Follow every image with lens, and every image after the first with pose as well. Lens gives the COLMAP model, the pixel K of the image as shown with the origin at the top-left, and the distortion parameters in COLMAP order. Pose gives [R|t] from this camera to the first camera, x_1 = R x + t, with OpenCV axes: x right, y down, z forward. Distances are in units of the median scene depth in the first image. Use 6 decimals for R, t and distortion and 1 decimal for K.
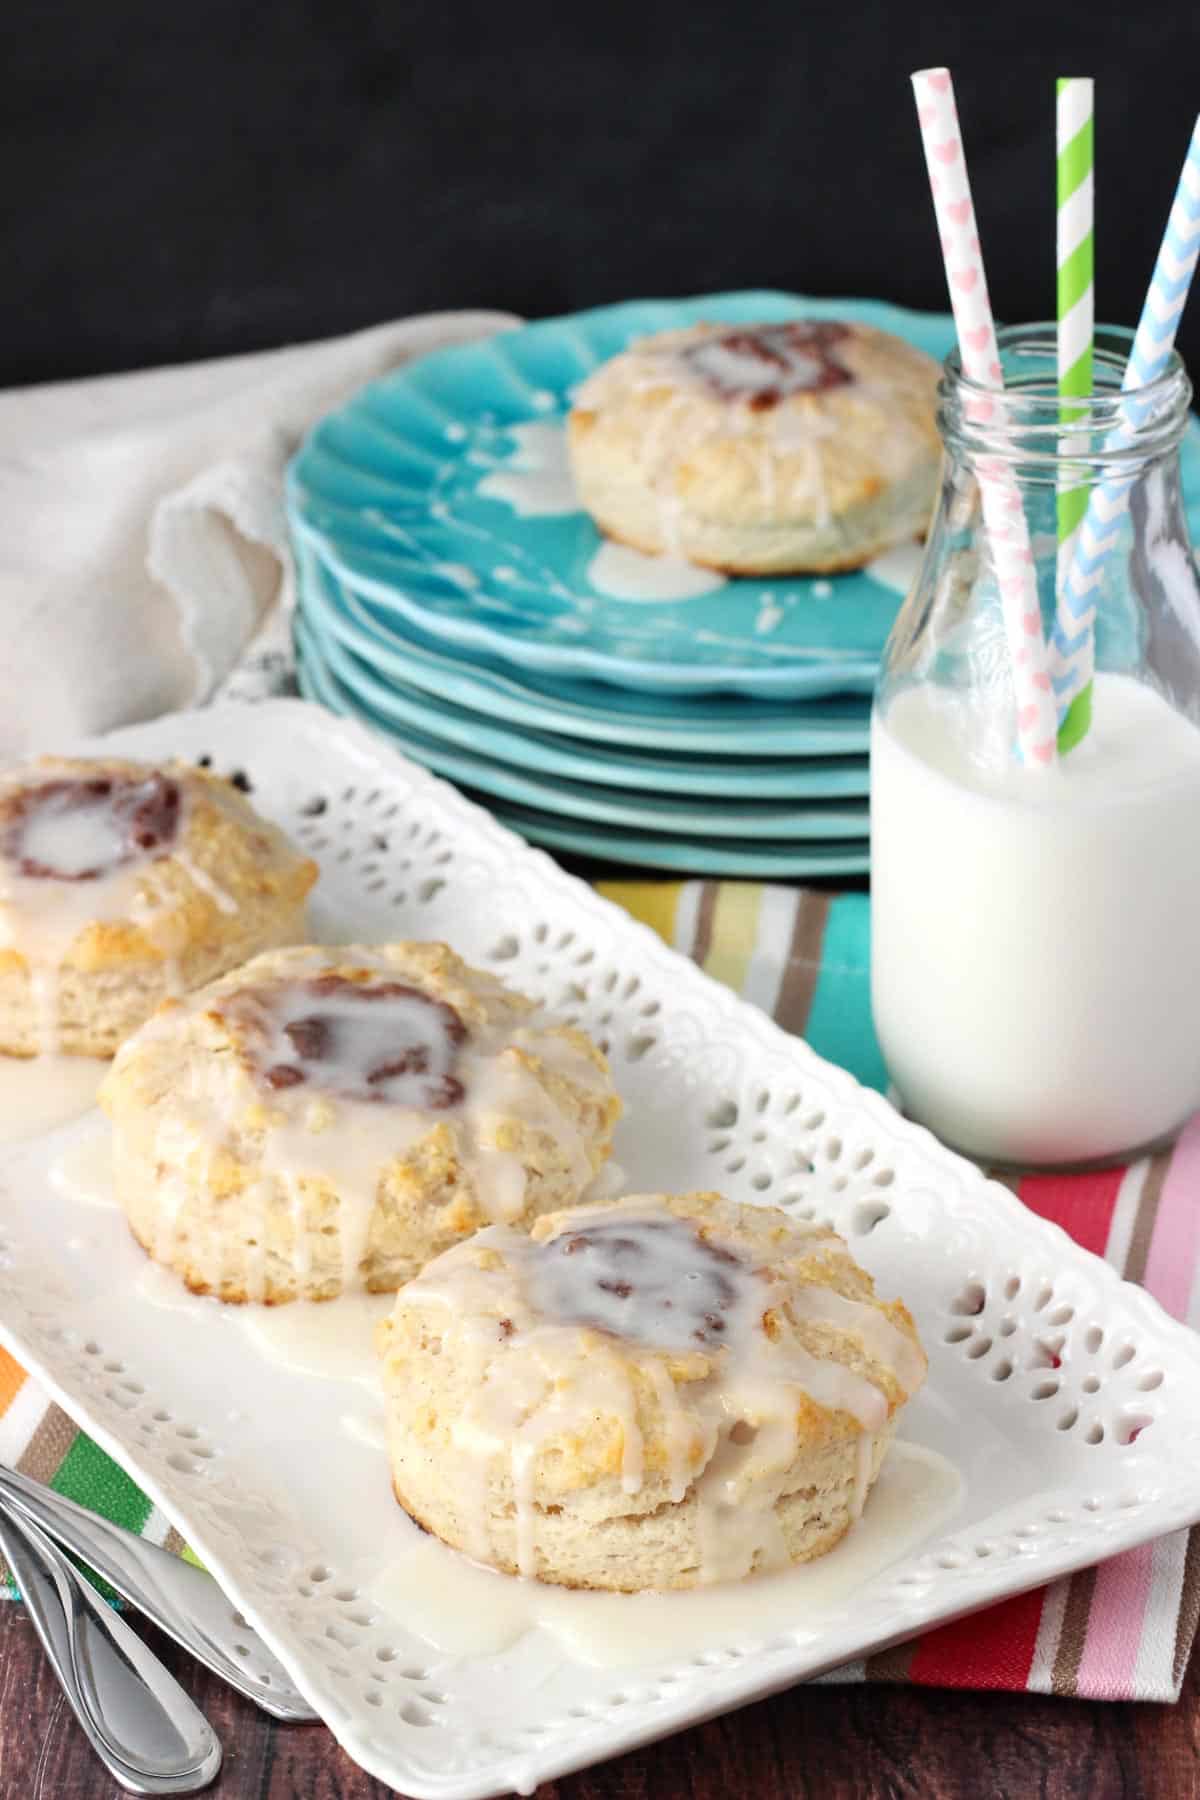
lens RADIAL K [[4610.5, 0, 600.1], [0, 4610.5, 900.4], [0, 0, 1]] dist [-0.069619, -0.316603]
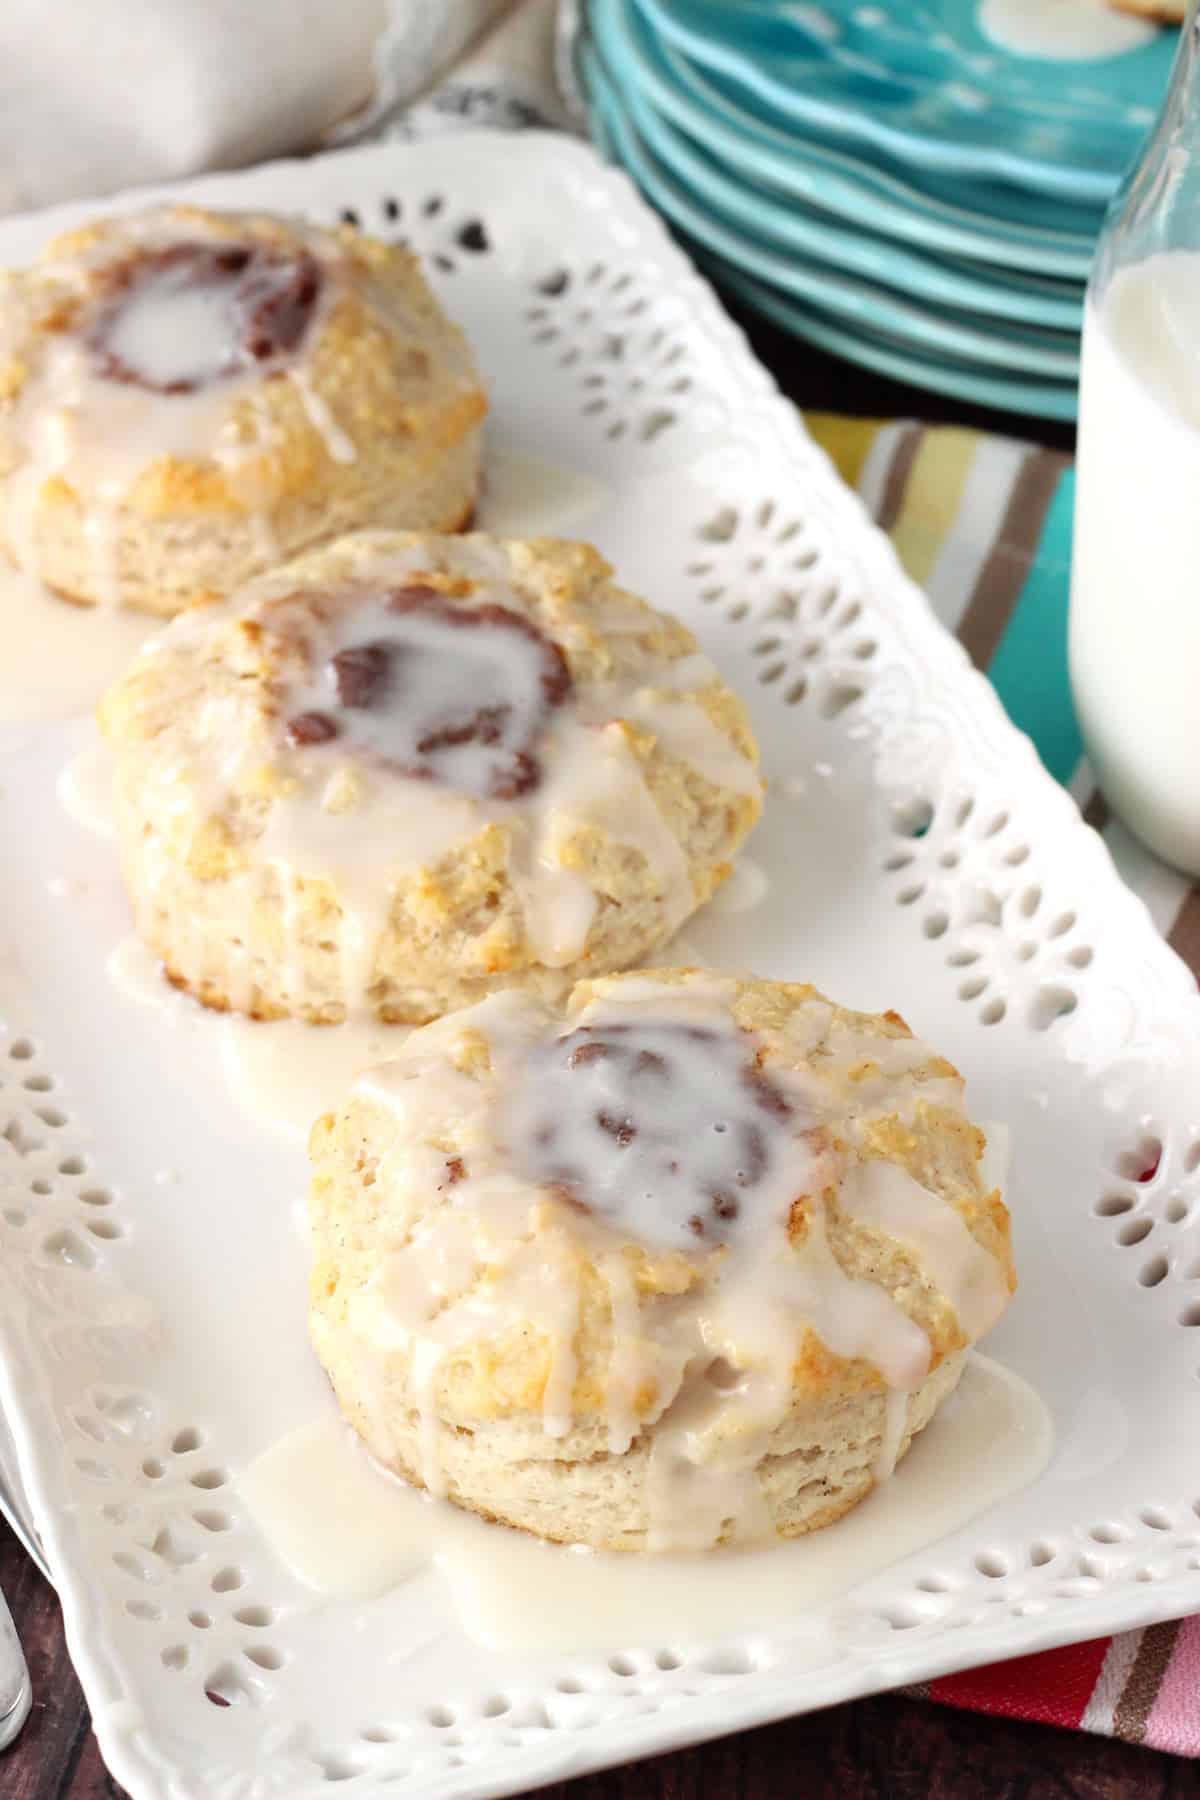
lens RADIAL K [[4610.5, 0, 600.1], [0, 4610.5, 900.4], [0, 0, 1]] dist [-0.069619, -0.316603]
pose [[0.973821, 0.146155, -0.174102, 0.118905], [-0.106426, 0.969916, 0.218944, -0.109774], [0.200864, -0.194684, 0.960079, 0.264986]]
